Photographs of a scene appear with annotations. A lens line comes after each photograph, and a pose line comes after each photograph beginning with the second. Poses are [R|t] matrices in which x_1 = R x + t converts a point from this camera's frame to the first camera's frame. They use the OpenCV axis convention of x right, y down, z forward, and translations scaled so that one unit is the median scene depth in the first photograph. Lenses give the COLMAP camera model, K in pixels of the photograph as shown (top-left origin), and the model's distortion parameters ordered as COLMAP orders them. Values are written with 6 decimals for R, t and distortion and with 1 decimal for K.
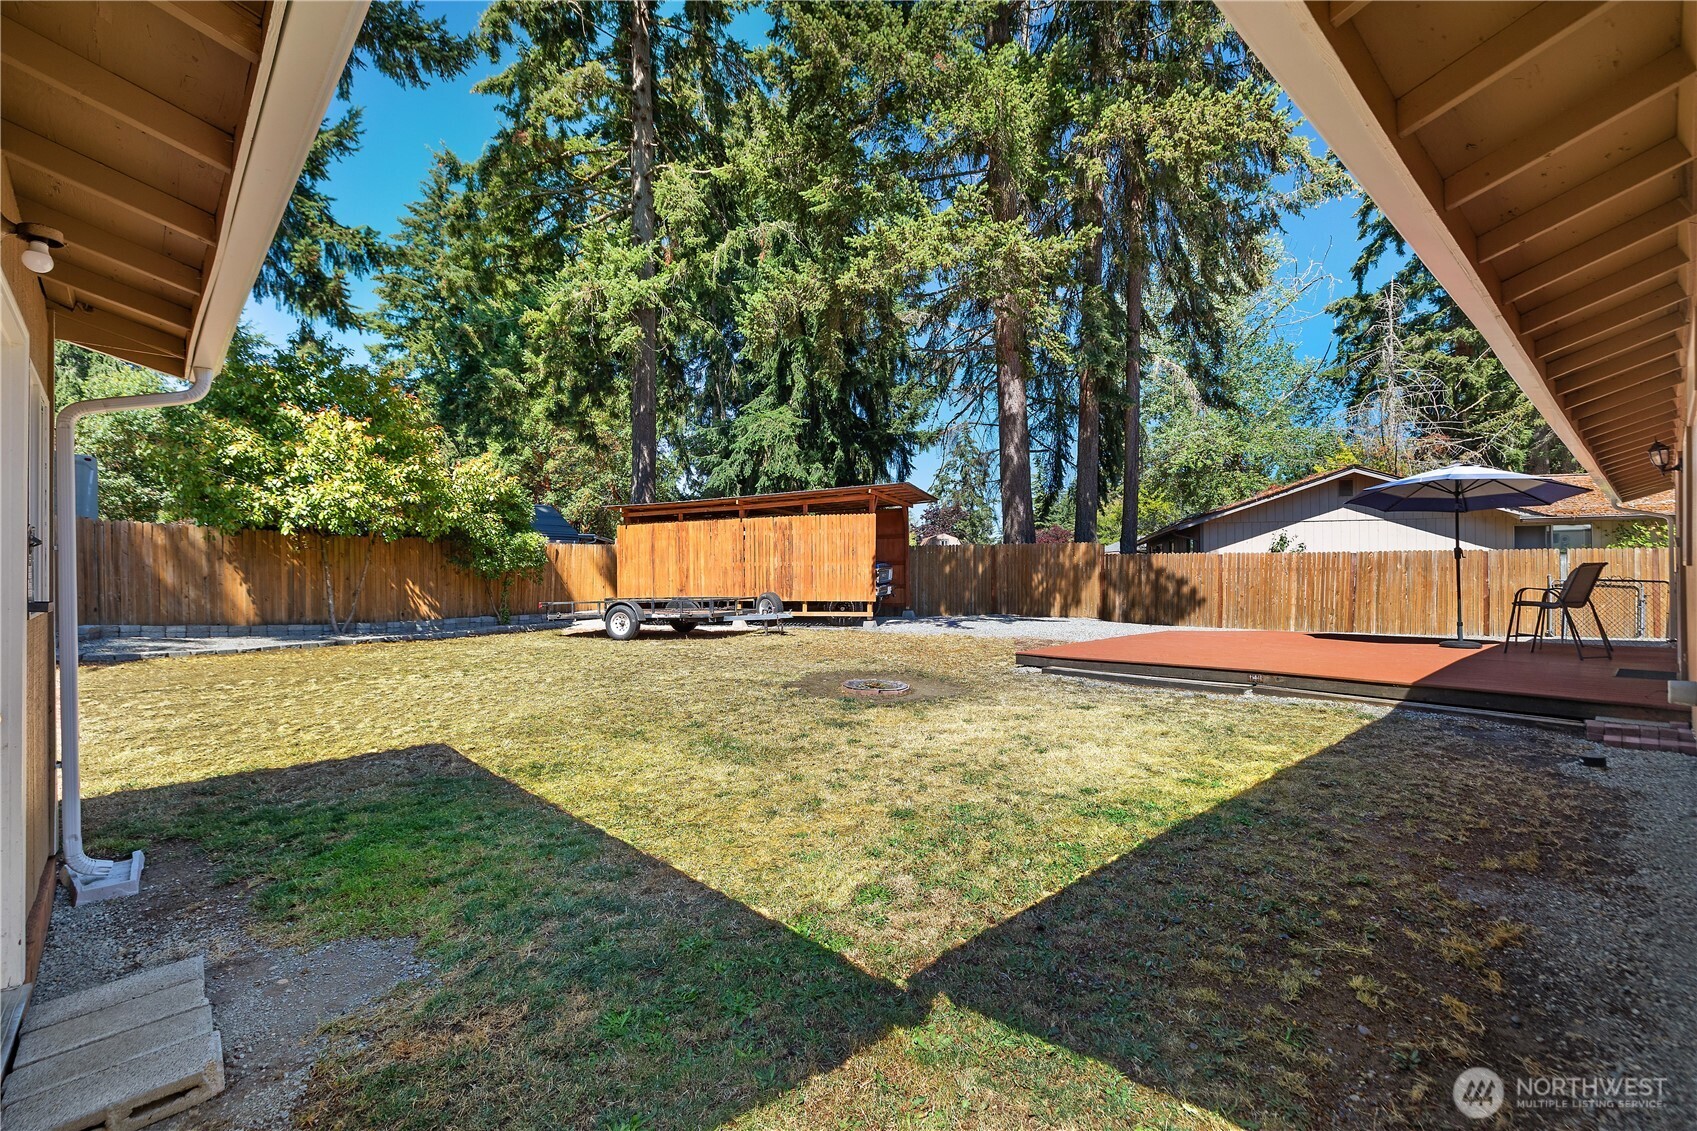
lens RADIAL K [[727.7, 0, 850.1], [0, 727.7, 567.3], [0, 0, 1]] dist [0.010224, -0.002558]
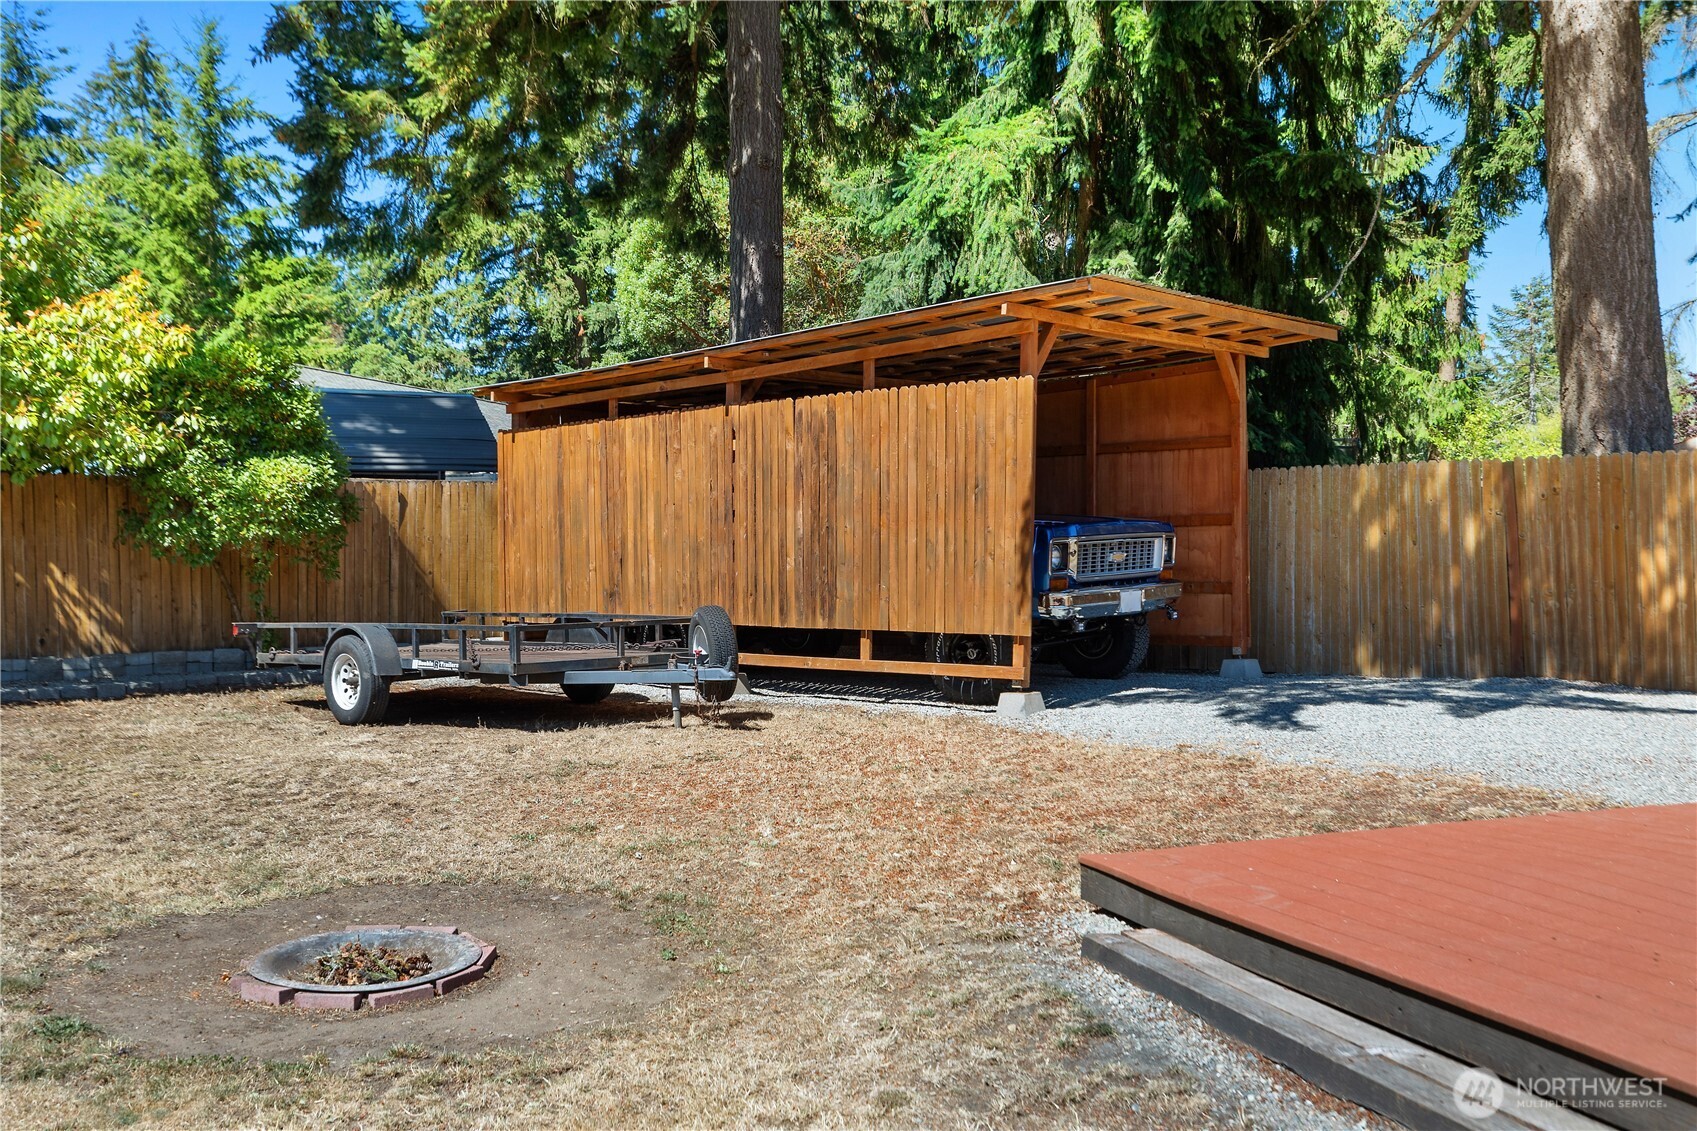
lens RADIAL K [[1610.1, 0, 848.1], [0, 1610.1, 567.2], [0, 0, 1]] dist [0.012848, 0.000000]
pose [[0.912847, 0.003385, -0.408288, 0.246922], [0.008117, 0.999618, 0.026435, -0.005106], [0.408221, -0.027446, 0.912470, 0.263497]]
